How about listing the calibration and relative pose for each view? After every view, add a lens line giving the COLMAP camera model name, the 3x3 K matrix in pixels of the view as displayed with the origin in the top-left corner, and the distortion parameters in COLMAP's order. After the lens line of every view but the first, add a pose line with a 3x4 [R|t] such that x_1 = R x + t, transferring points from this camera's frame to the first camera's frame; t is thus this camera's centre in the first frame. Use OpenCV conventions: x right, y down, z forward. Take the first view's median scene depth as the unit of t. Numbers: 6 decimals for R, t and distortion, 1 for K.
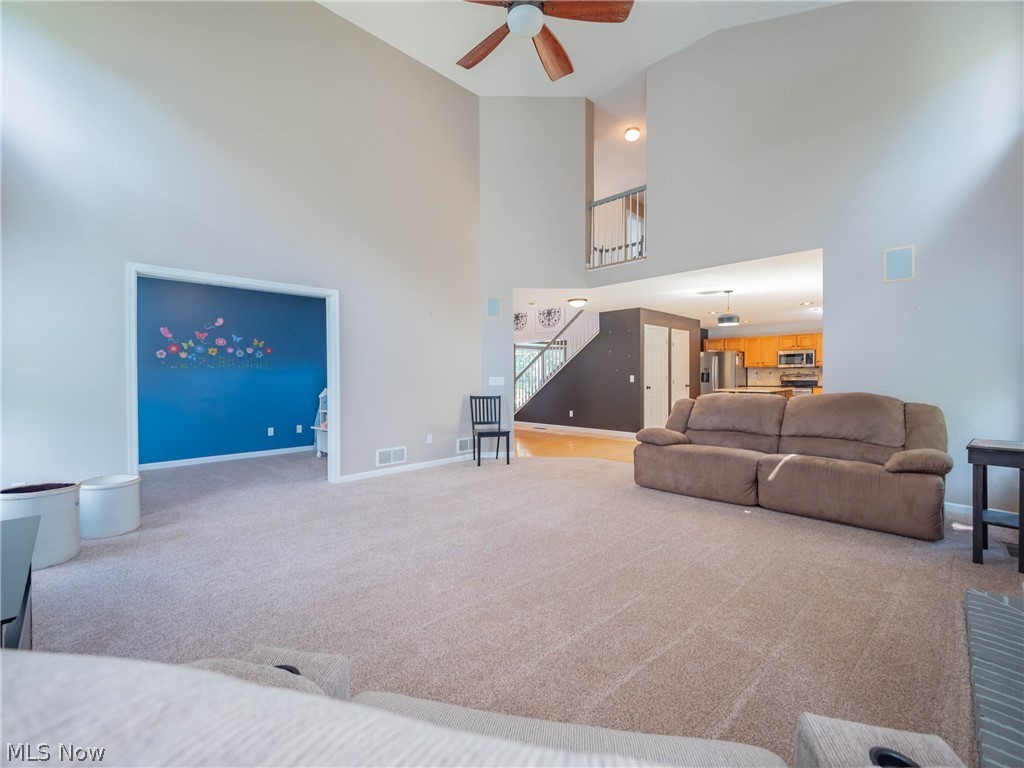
lens RADIAL K [[442.6, 0, 507.1], [0, 442.6, 380.1], [0, 0, 1]] dist [-0.001388, -0.000152]
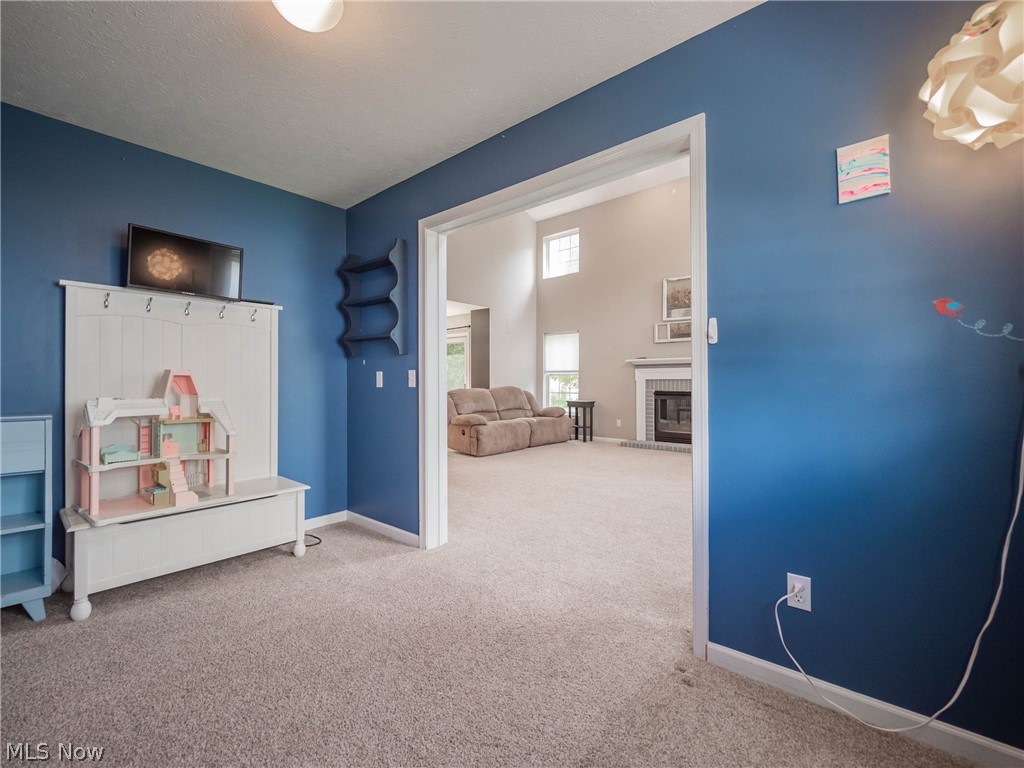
lens RADIAL K [[449.0, 0, 511.3], [0, 449.0, 380.4], [0, 0, 1]] dist [-0.004148, -0.000581]
pose [[-0.077659, 0.011154, 0.996918, -0.464865], [0.010204, 0.999894, -0.010393, 0.008494], [-0.996928, 0.009366, -0.077765, 0.433684]]
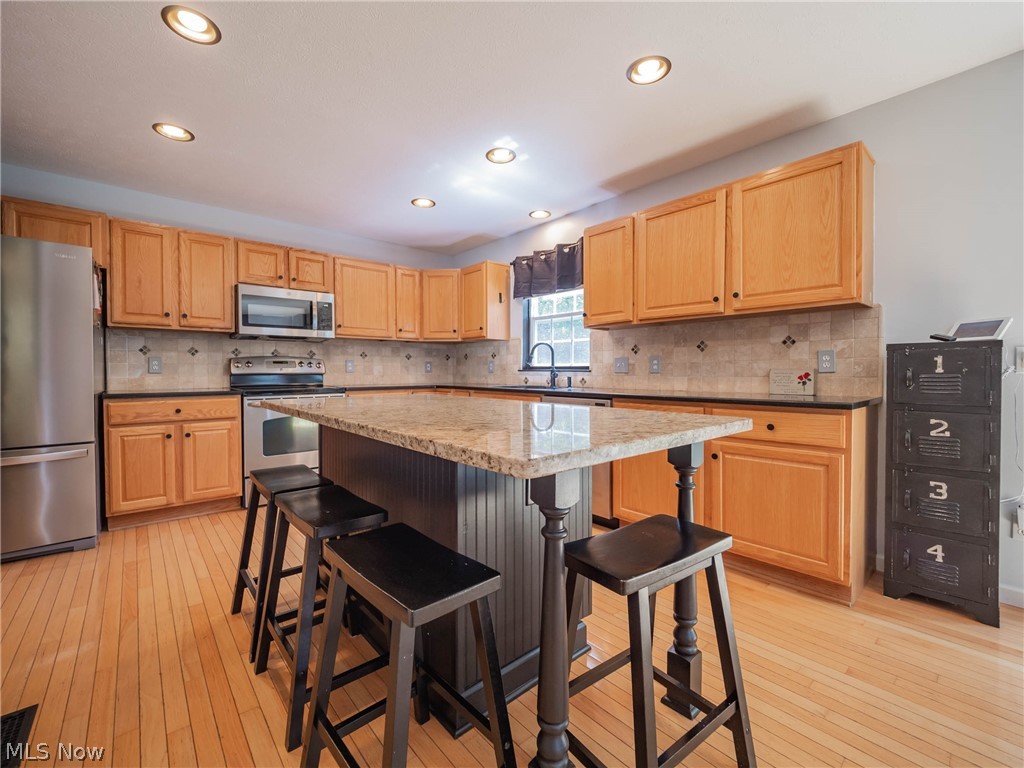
lens RADIAL K [[433.0, 0, 513.0], [0, 433.0, 380.3], [0, 0, 1]] dist [-0.001366, -0.000362]
pose [[0.062179, -0.013734, 0.997971, 0.309525], [0.011058, 0.999853, 0.013071, 0.003549], [-0.998004, 0.010222, 0.062322, 0.787104]]
